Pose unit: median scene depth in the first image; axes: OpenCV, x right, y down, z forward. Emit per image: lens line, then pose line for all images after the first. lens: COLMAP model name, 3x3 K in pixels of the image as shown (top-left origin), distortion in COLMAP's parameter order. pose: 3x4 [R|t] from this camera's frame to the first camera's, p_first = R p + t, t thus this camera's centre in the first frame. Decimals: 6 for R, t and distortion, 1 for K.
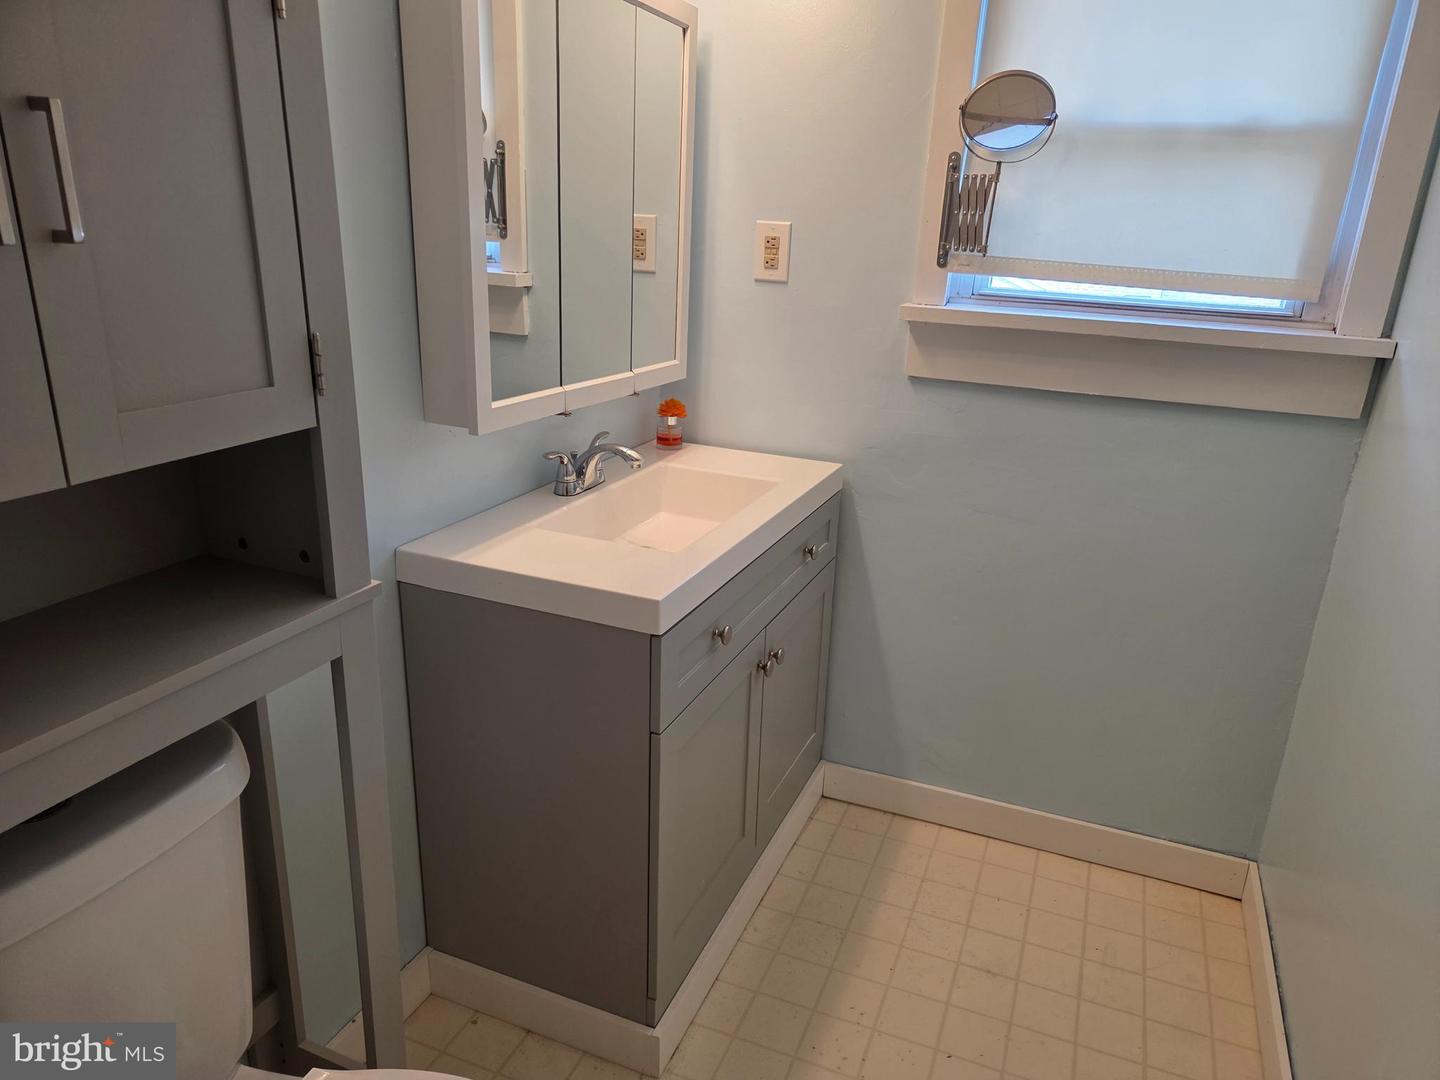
lens RADIAL K [[964.2, 0, 725.8], [0, 964.2, 546.2], [0, 0, 1]] dist [0.069605, -0.055309]
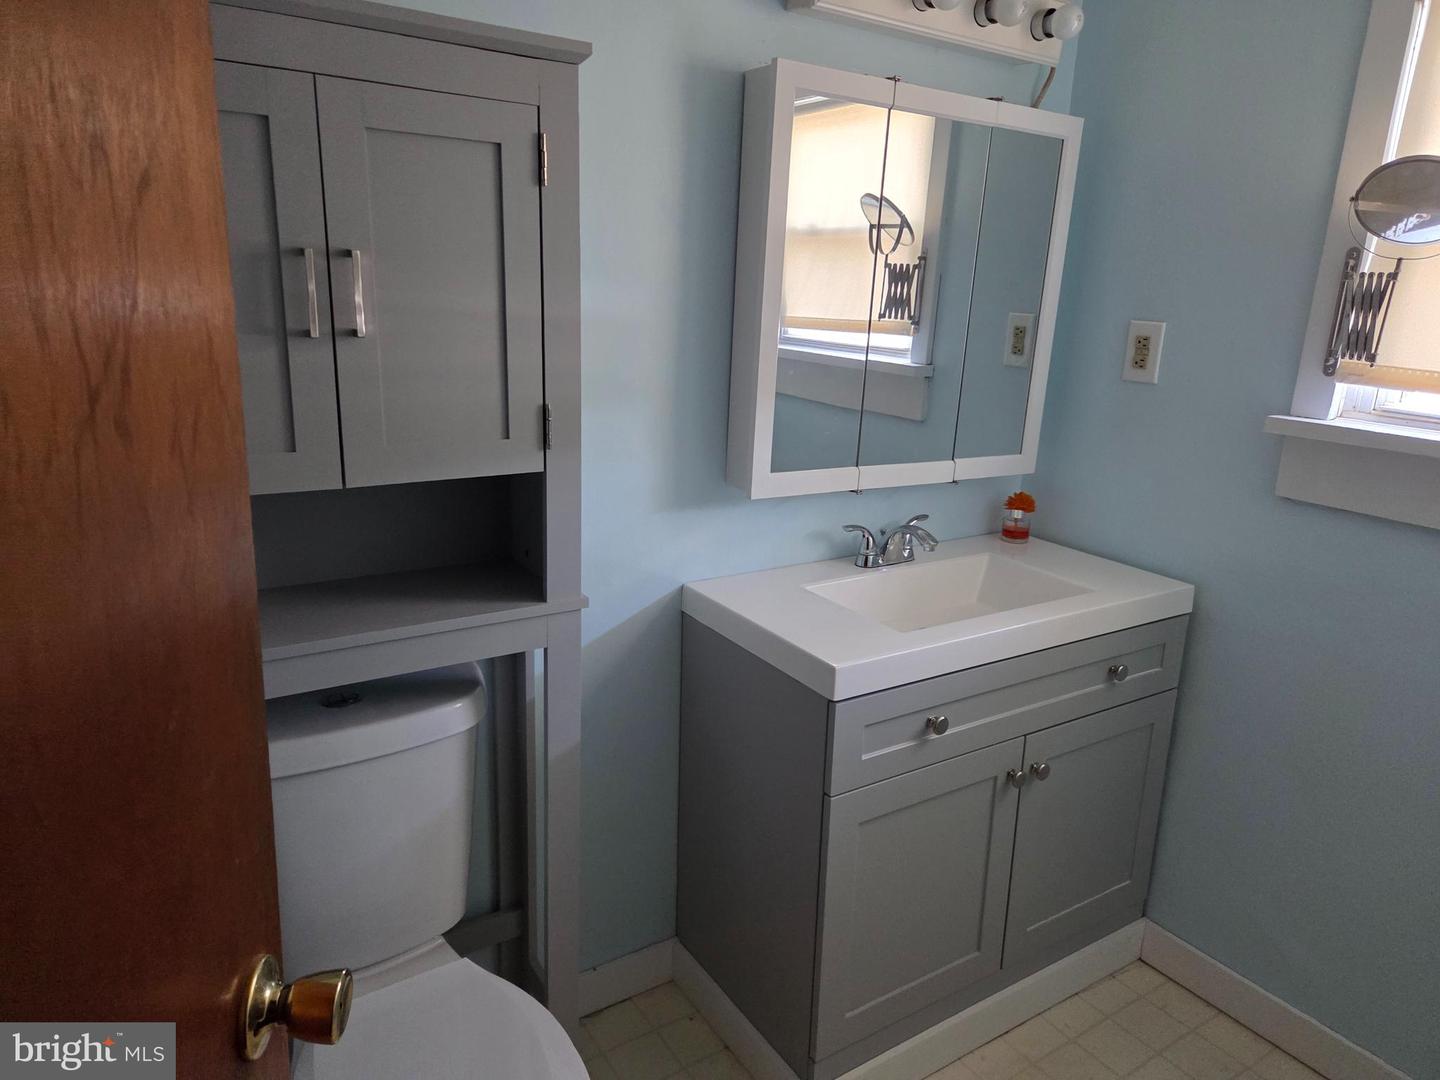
lens RADIAL K [[964.2, 0, 731.6], [0, 964.2, 534.2], [0, 0, 1]] dist [0.069605, -0.055309]
pose [[0.831721, 0.134184, -0.538734, 0.284445], [-0.185533, 0.981744, -0.041908, -0.016214], [0.523276, 0.134809, 0.841433, 0.013506]]
